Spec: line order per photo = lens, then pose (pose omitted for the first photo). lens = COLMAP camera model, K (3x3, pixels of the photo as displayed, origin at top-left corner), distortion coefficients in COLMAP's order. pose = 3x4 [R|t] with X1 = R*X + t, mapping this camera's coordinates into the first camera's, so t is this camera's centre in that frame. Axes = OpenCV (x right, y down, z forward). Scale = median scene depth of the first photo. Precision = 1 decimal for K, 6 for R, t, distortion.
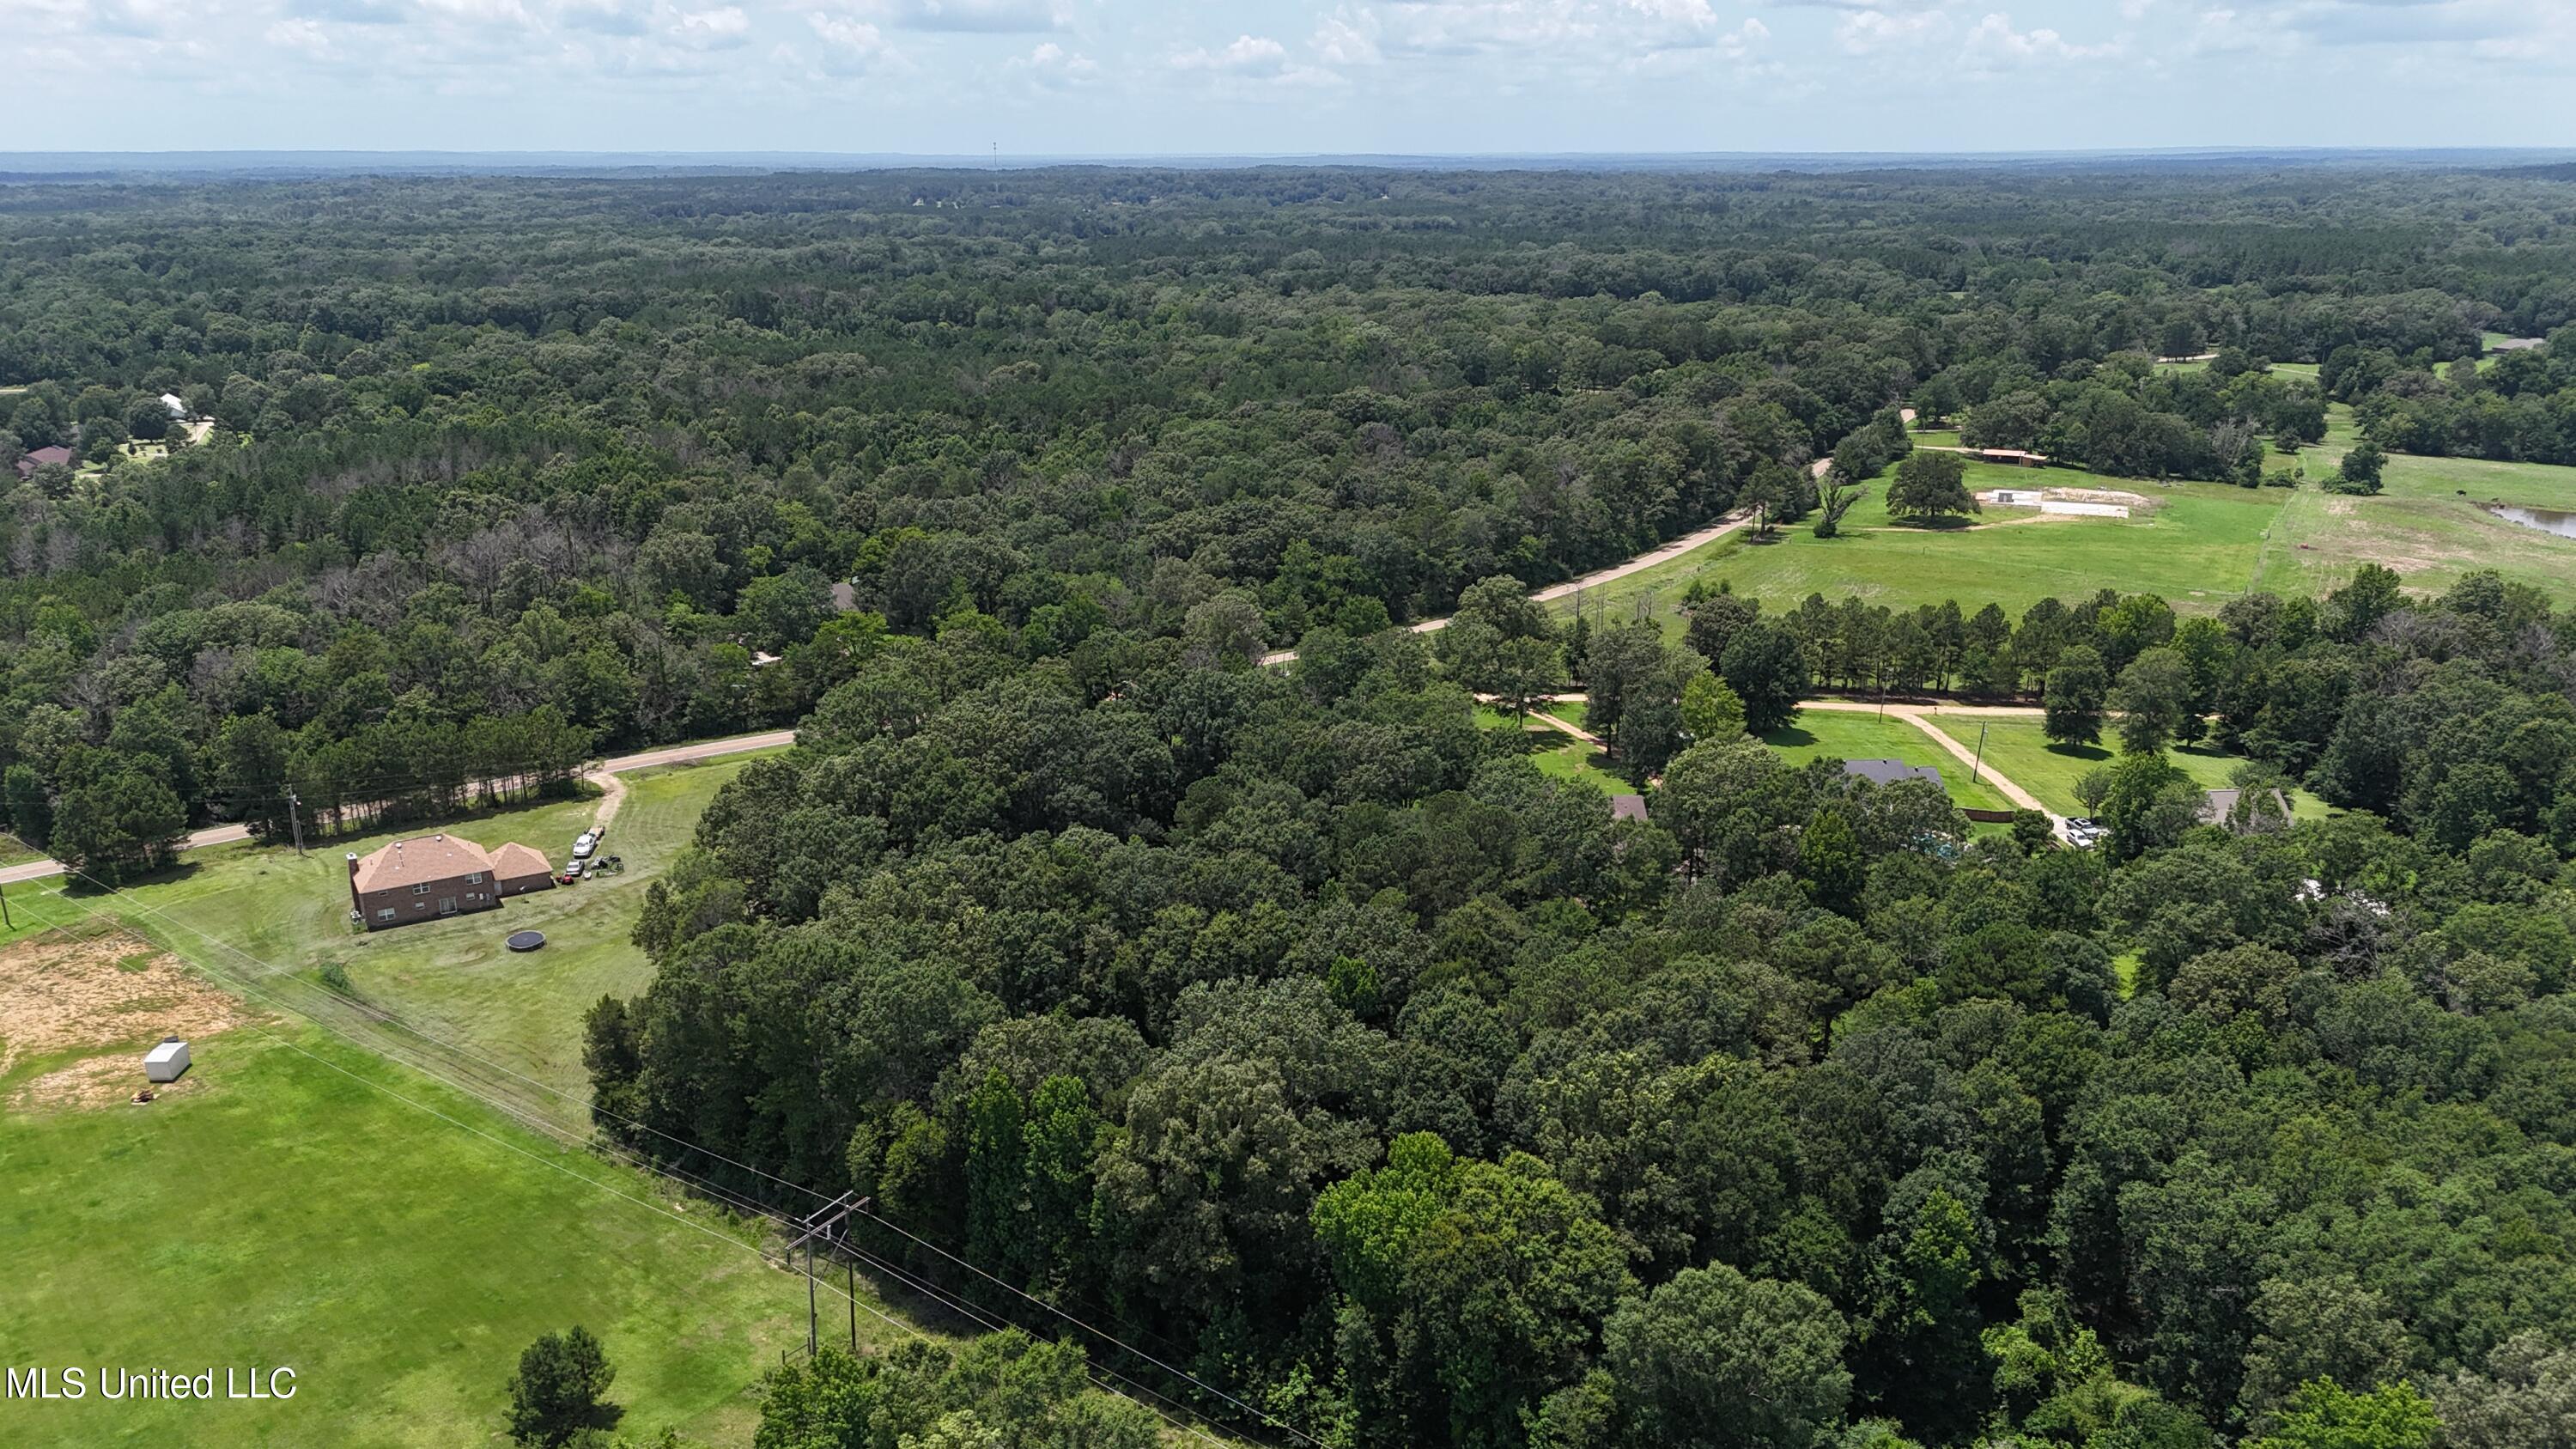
lens RADIAL K [[1877.6, 0, 1292.2], [0, 1877.6, 716.3], [0, 0, 1]] dist [0.064183, -0.060289]
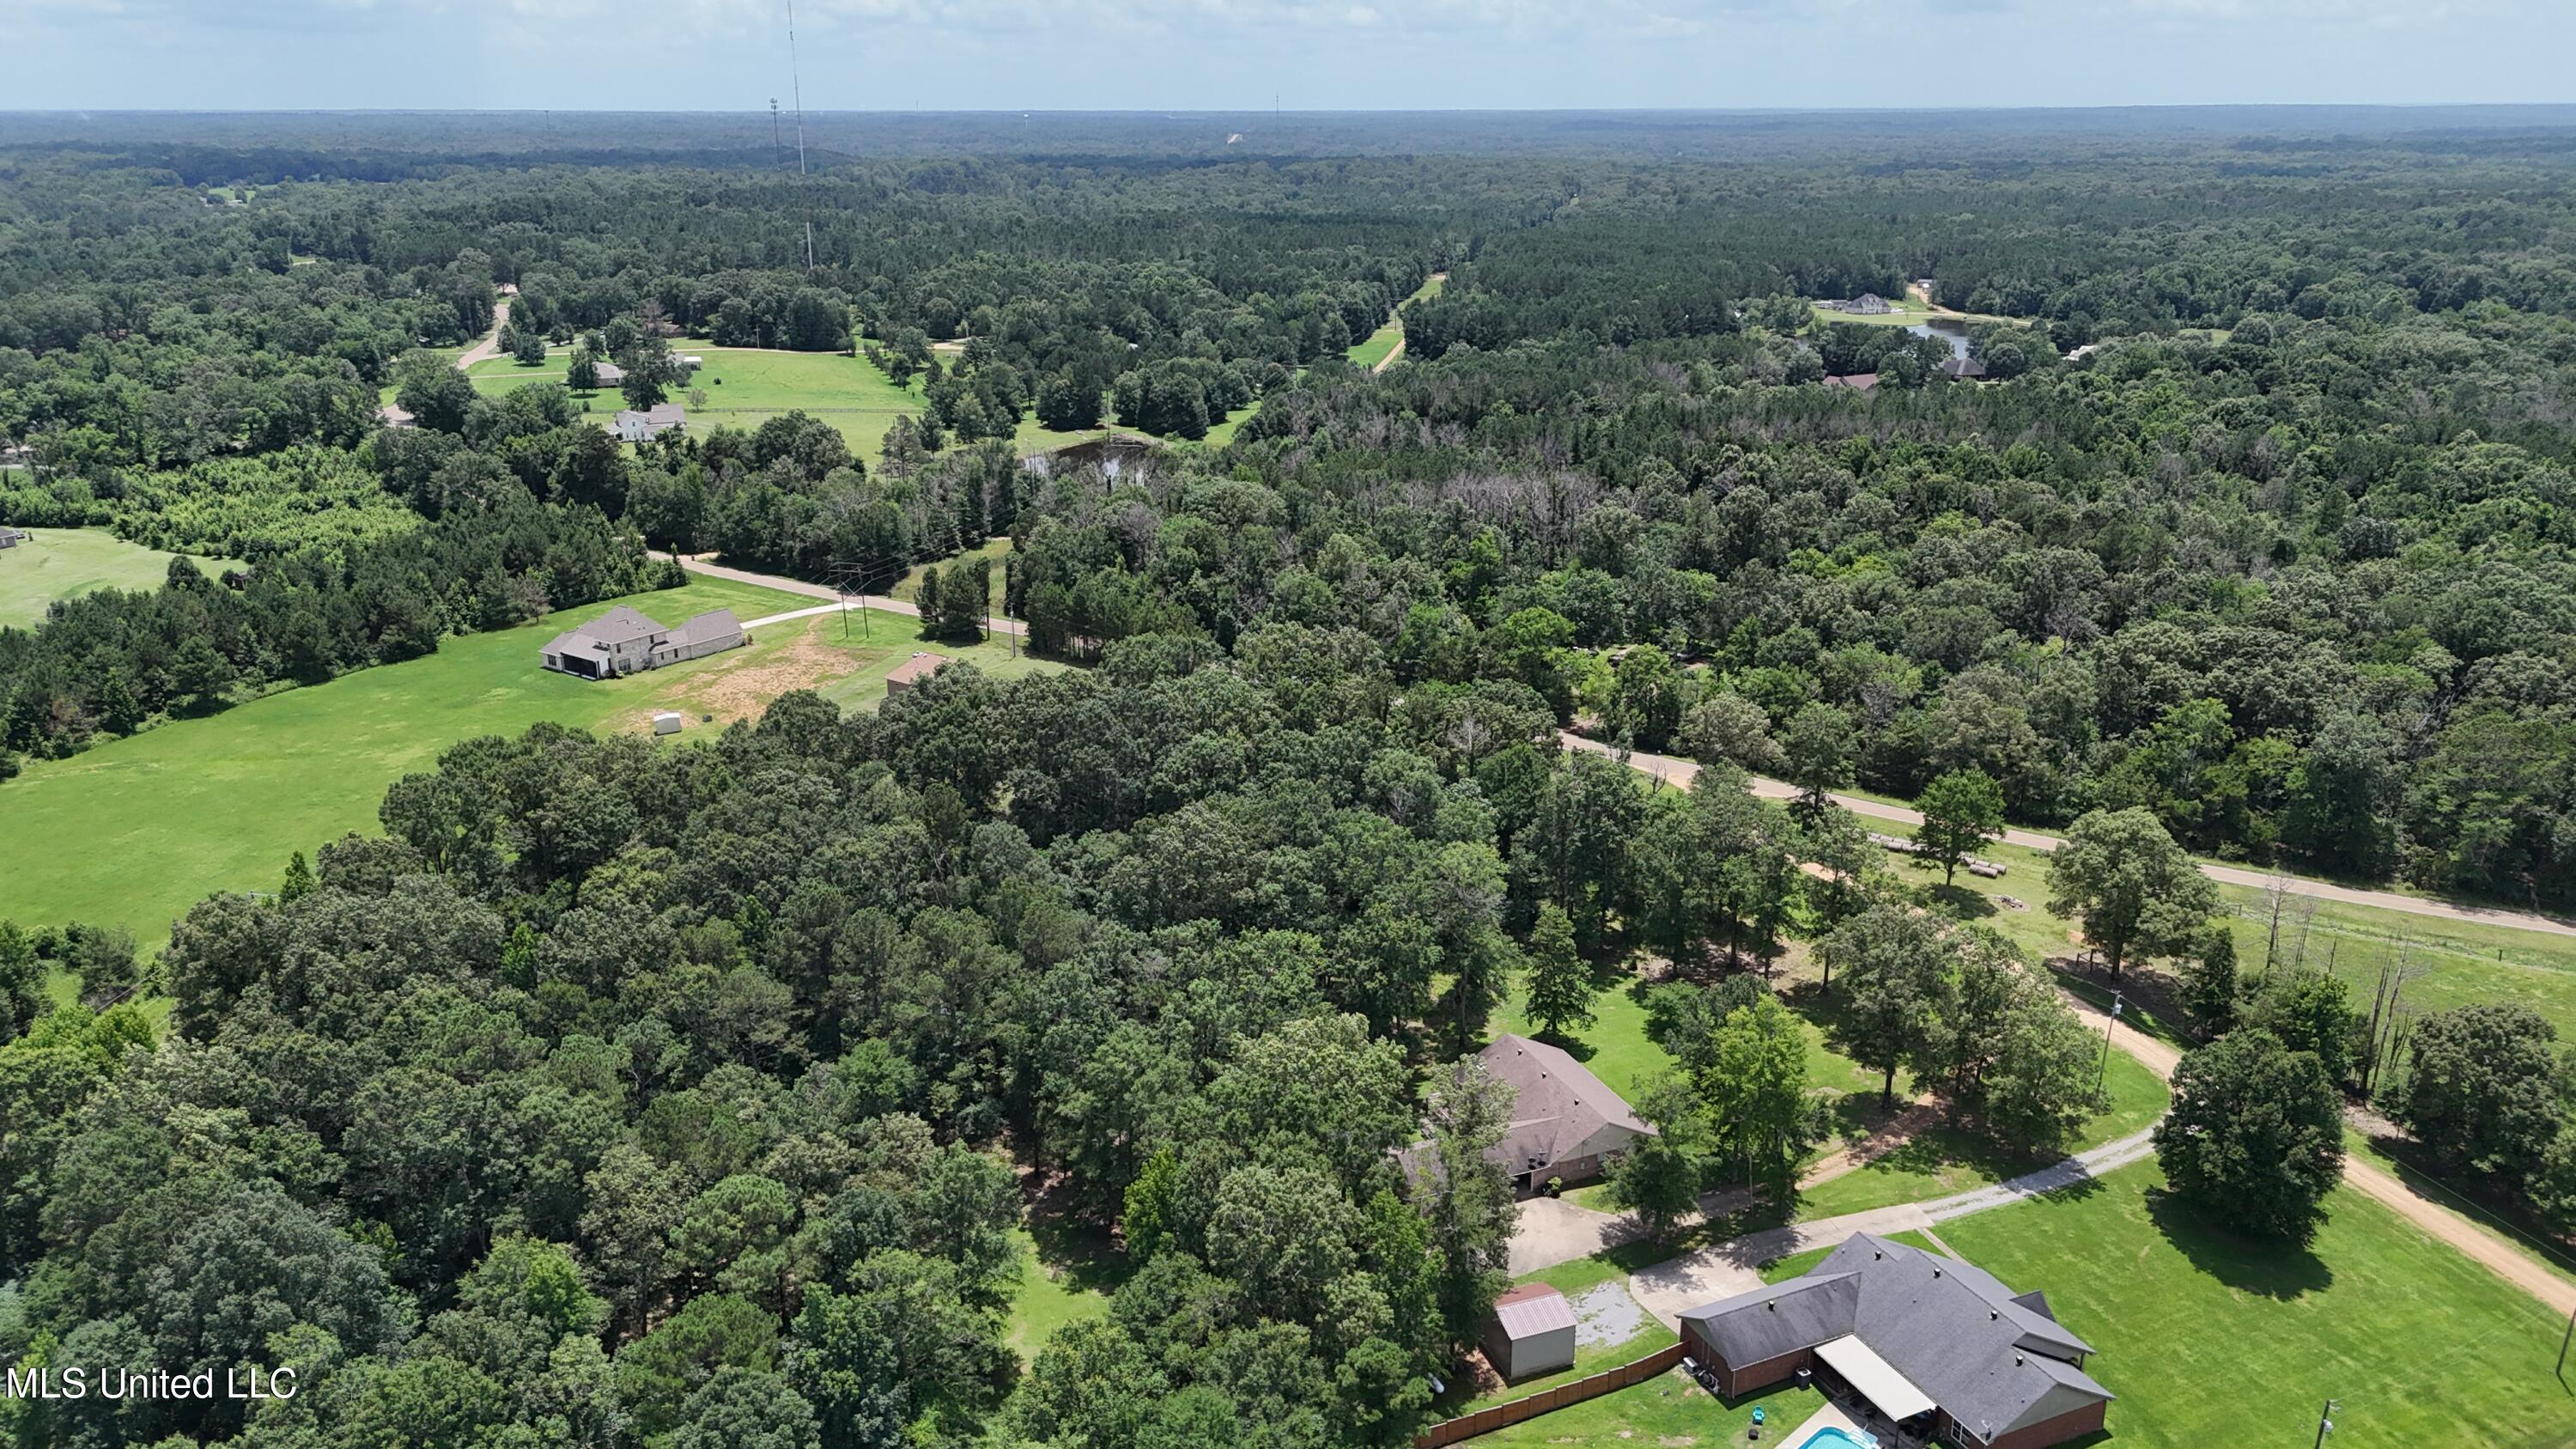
lens RADIAL K [[1877.6, 0, 1293.6], [0, 1877.6, 728.5], [0, 0, 1]] dist [0.064183, -0.060289]
pose [[0.355151, 0.293422, -0.887565, 0.630119], [-0.267091, 0.941733, 0.204456, -0.175101], [0.895840, 0.164448, 0.412828, 0.571142]]
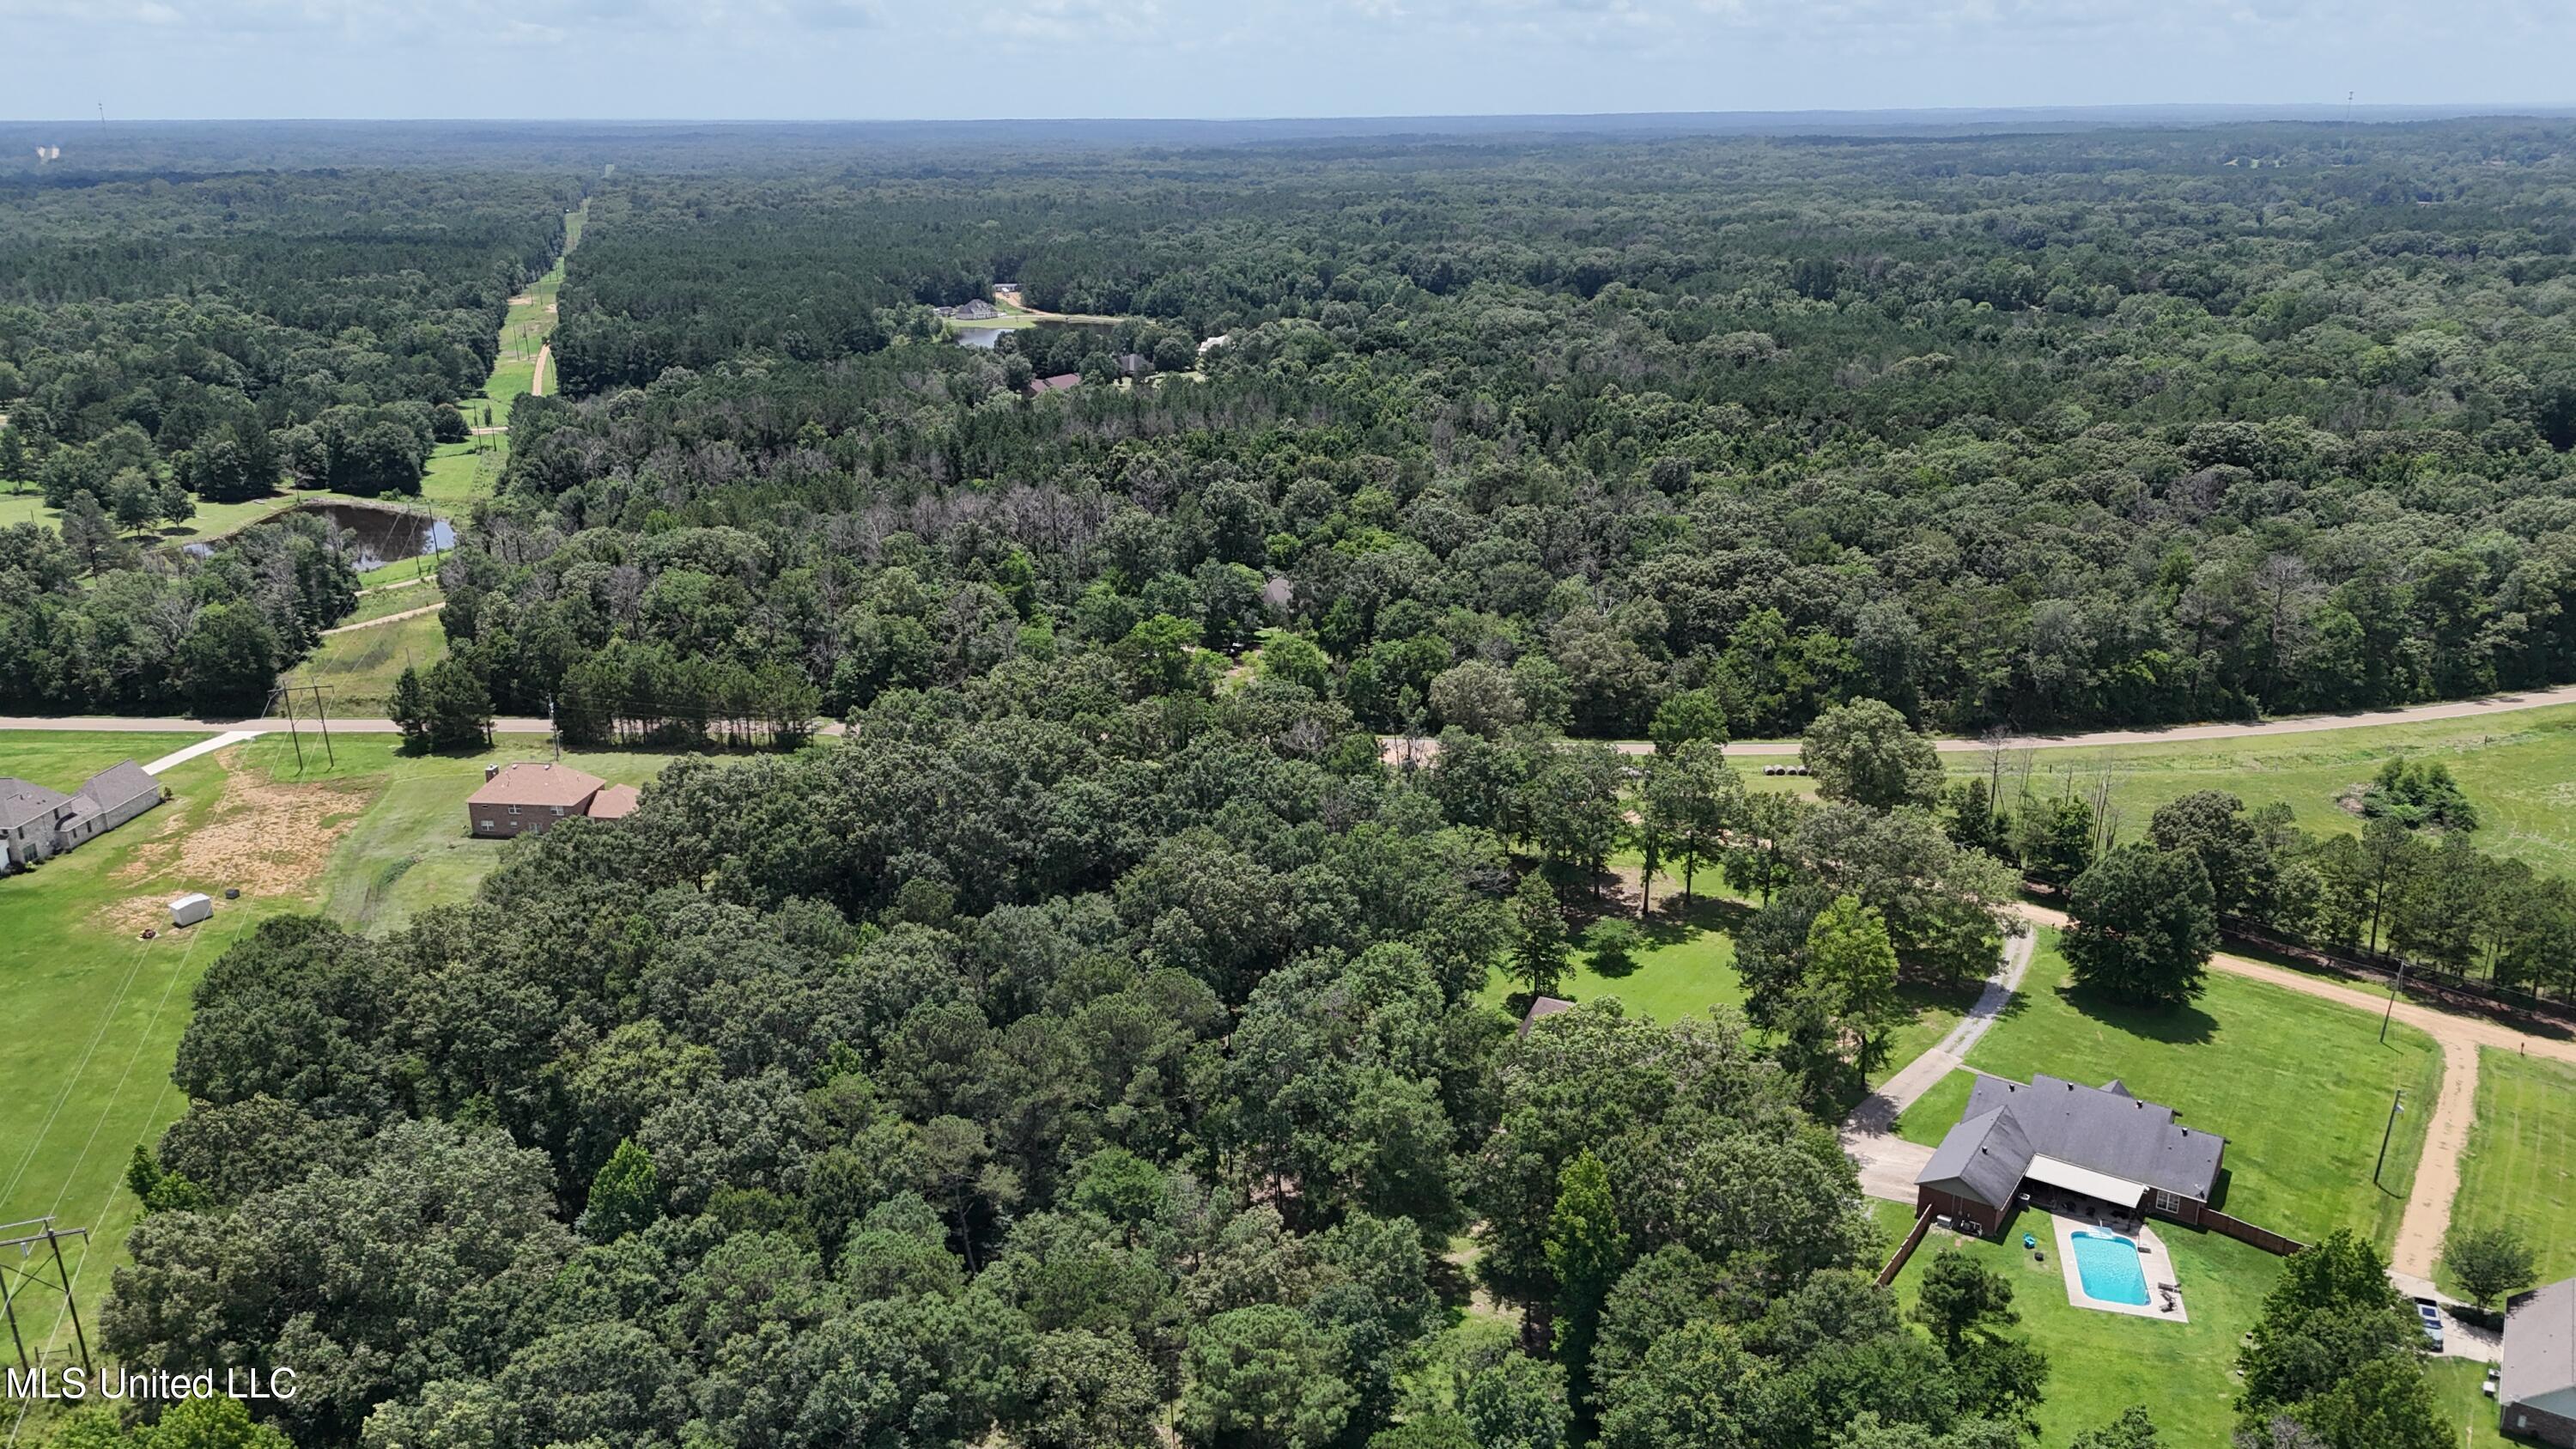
lens RADIAL K [[1877.6, 0, 1287.8], [0, 1877.6, 730.8], [0, 0, 1]] dist [0.064183, -0.060289]
pose [[0.785629, 0.189339, -0.589014, 0.416924], [-0.173131, 0.981267, 0.084506, -0.097642], [0.593980, 0.035586, 0.803692, 0.310231]]
